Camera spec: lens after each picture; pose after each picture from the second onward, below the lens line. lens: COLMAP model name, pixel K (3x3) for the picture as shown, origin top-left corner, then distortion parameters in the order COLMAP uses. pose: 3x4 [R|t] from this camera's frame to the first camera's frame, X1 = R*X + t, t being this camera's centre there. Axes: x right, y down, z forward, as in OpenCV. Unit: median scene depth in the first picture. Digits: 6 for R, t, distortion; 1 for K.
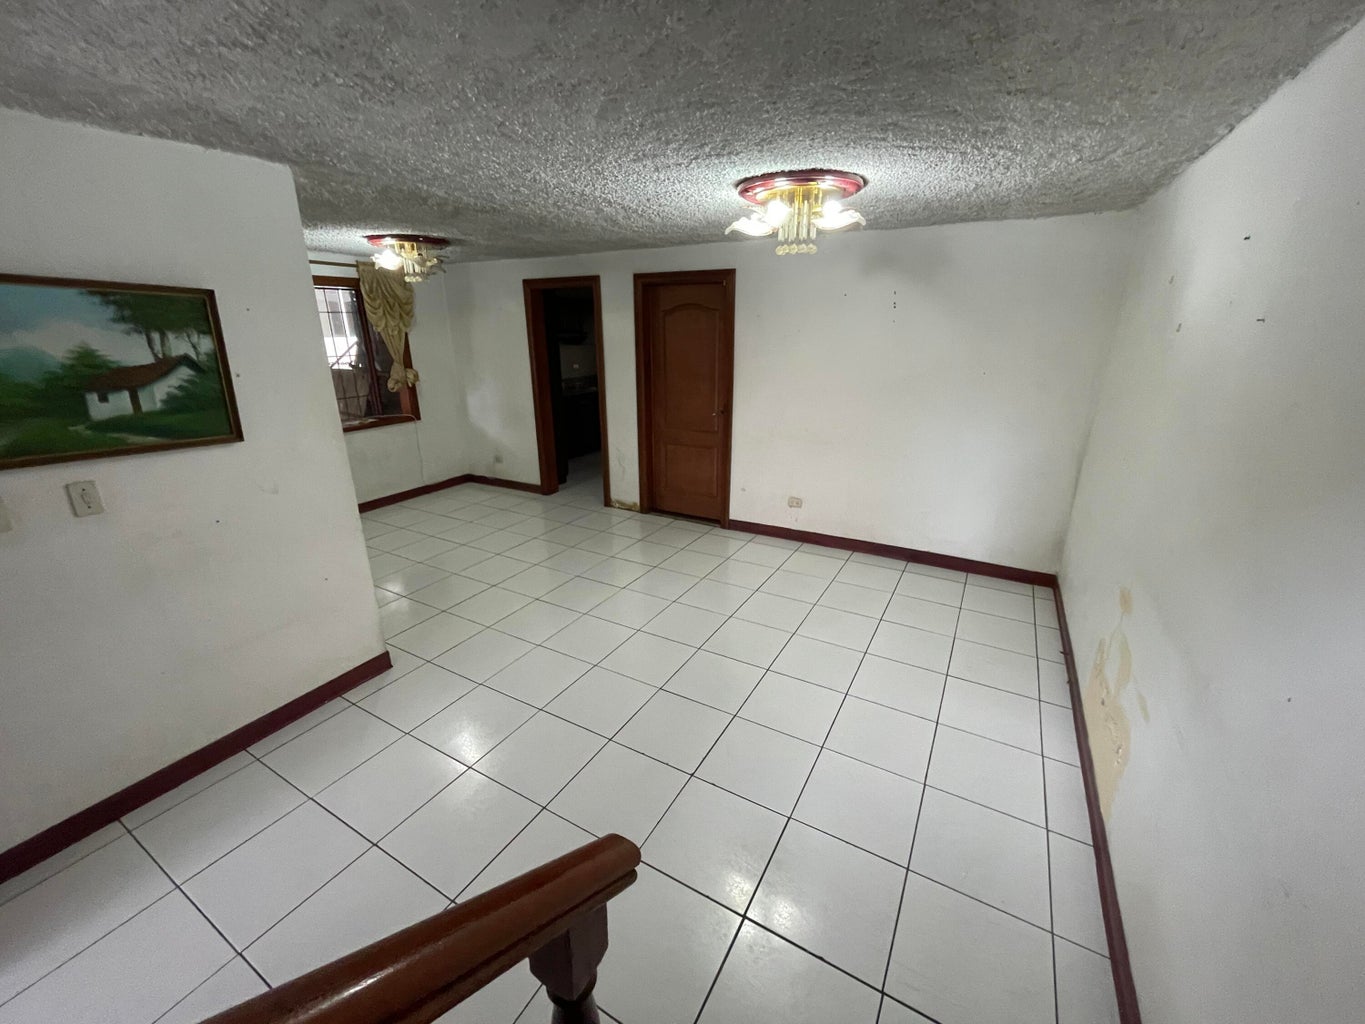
lens RADIAL K [[548.7, 0, 679.0], [0, 548.7, 506.9], [0, 0, 1]] dist [-0.004374, 0.000176]
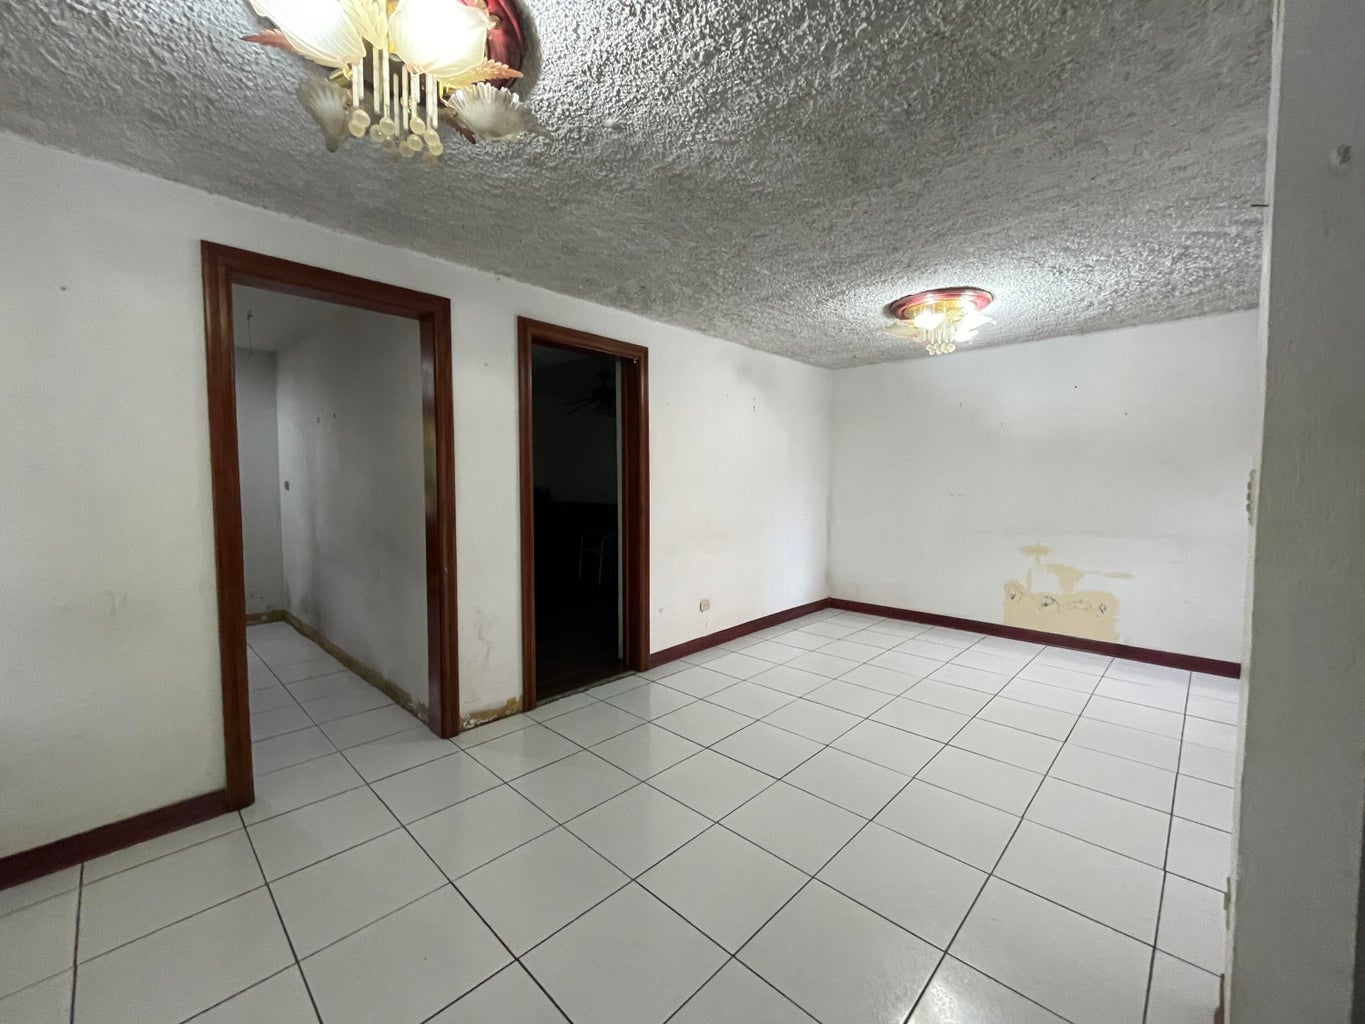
lens RADIAL K [[548.7, 0, 680.1], [0, 548.7, 513.5], [0, 0, 1]] dist [-0.004374, 0.000176]
pose [[0.242884, -0.059103, 0.968253, -0.610148], [0.298318, 0.954323, -0.016579, -0.137032], [-0.923046, 0.292874, 0.249421, 0.690807]]
